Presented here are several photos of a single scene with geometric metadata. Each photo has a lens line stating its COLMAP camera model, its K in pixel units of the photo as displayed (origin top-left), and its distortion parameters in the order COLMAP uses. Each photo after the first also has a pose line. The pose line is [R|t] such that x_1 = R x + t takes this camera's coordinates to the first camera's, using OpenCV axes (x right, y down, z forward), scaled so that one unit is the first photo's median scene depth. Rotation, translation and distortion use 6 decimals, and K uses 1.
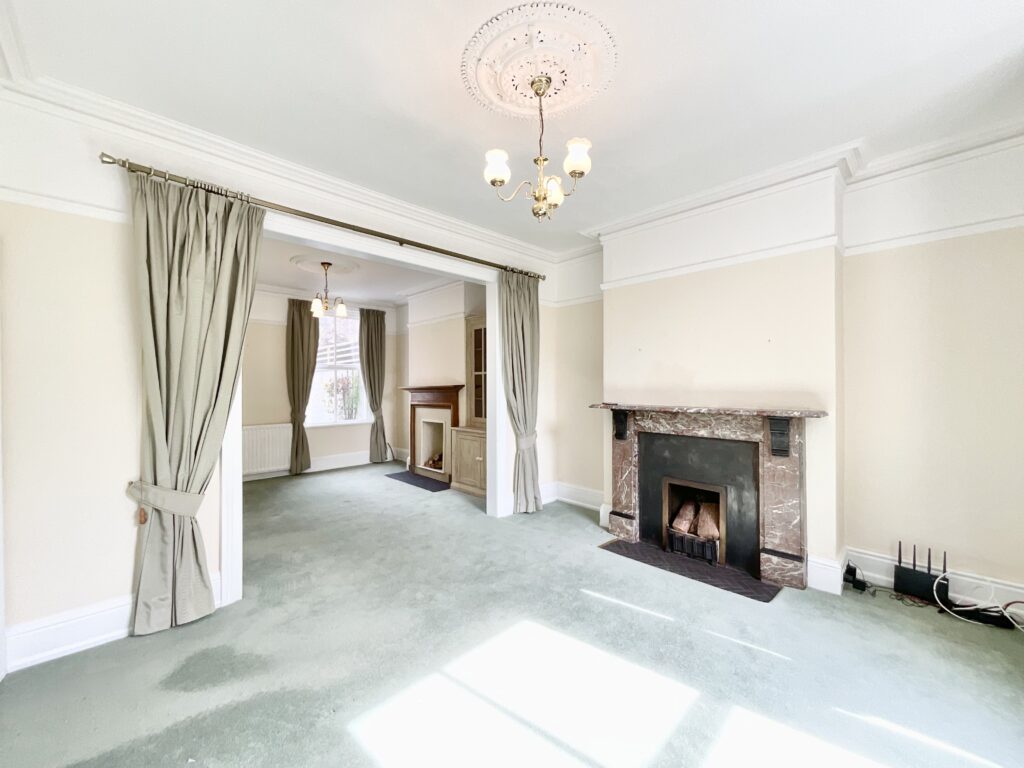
lens RADIAL K [[417.2, 0, 510.4], [0, 417.2, 382.7], [0, 0, 1]] dist [-0.001532, 0.000536]
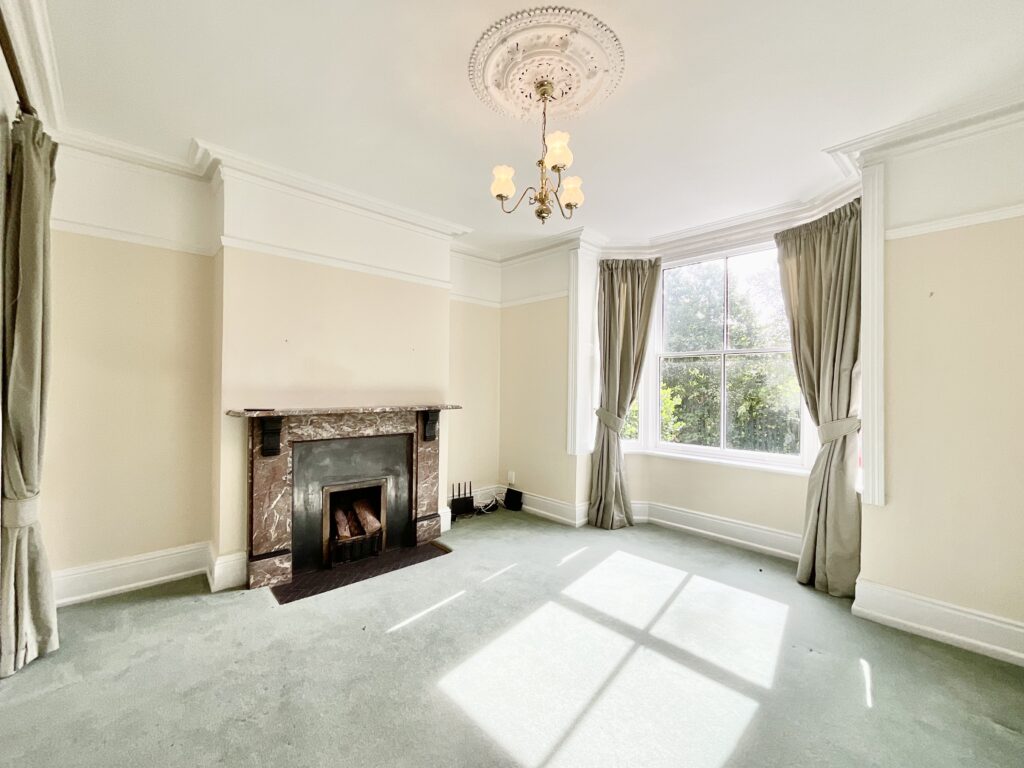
lens RADIAL K [[417.2, 0, 510.4], [0, 417.2, 382.7], [0, 0, 1]] dist [-0.001532, 0.000536]
pose [[0.017527, 0.012527, 0.999768, -0.512187], [-0.015524, 0.999804, -0.012256, 0.006073], [-0.999726, -0.015305, 0.017718, 0.581978]]
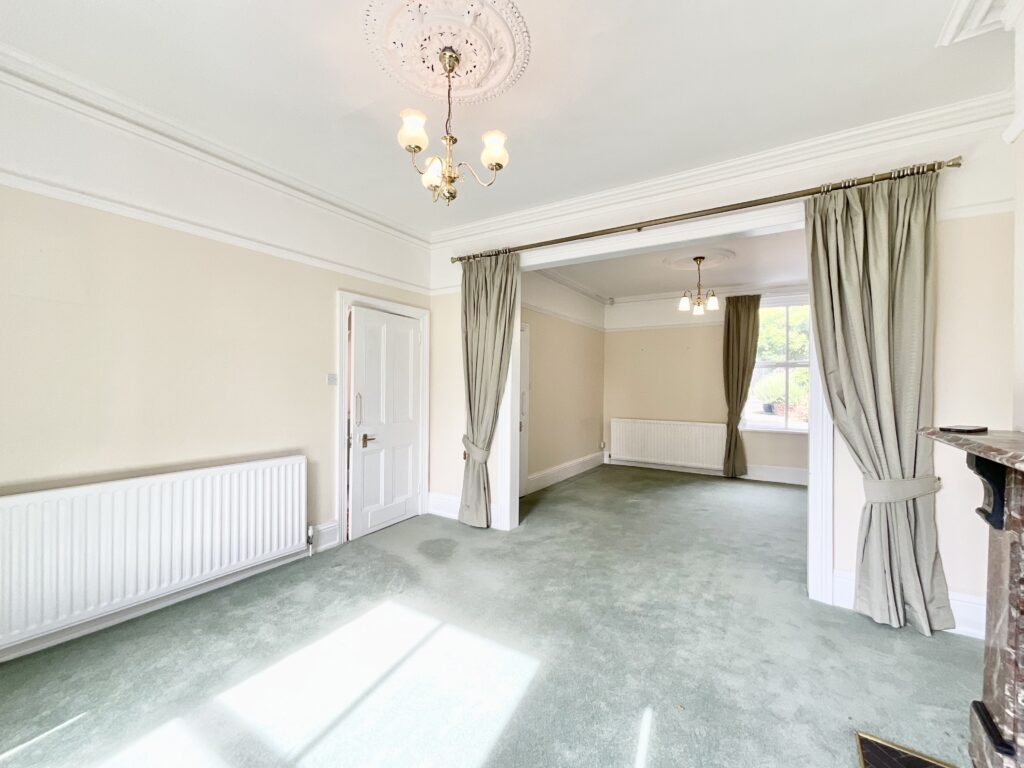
lens RADIAL K [[416.6, 0, 512.0], [0, 416.6, 384.0], [0, 0, 1]] dist [-0.000185, 0.000139]
pose [[0.228244, 0.001524, -0.973603, 0.560435], [-0.006272, 0.999980, 0.000095, 0.011149], [0.973584, 0.006084, 0.228249, 0.510671]]
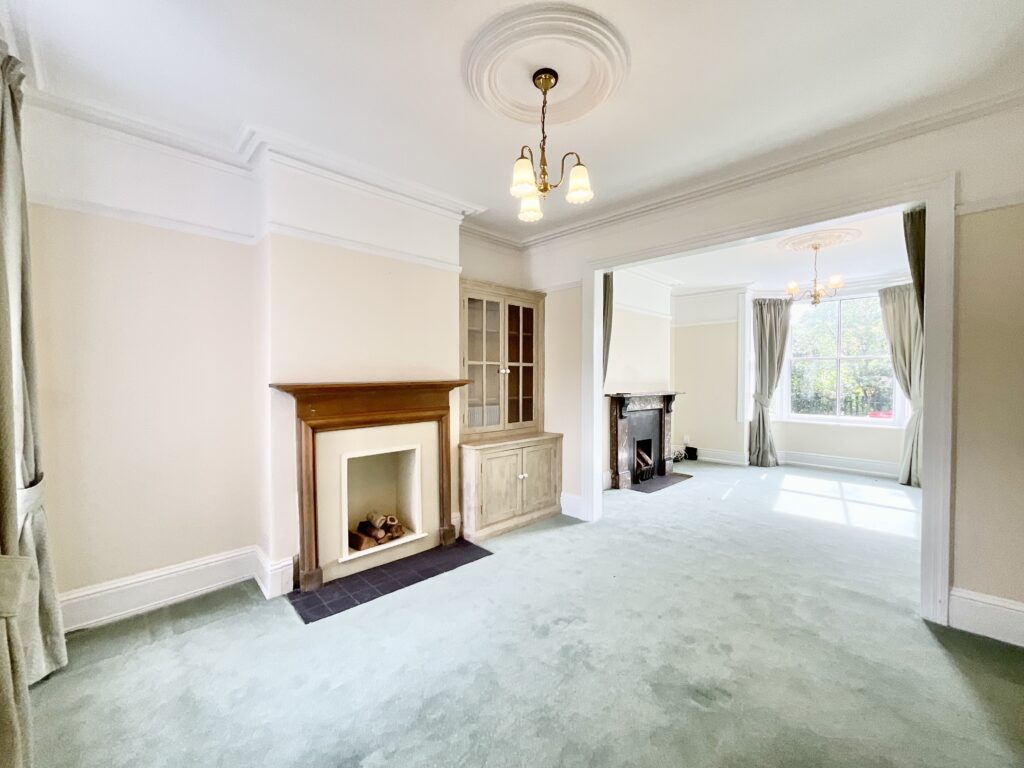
lens RADIAL K [[417.2, 0, 510.4], [0, 417.2, 382.7], [0, 0, 1]] dist [-0.001532, 0.000536]
pose [[-0.005554, -0.005476, 0.999970, -1.191609], [-0.005551, 0.999970, 0.005445, 0.009475], [-0.999969, -0.005521, -0.005585, 1.459353]]
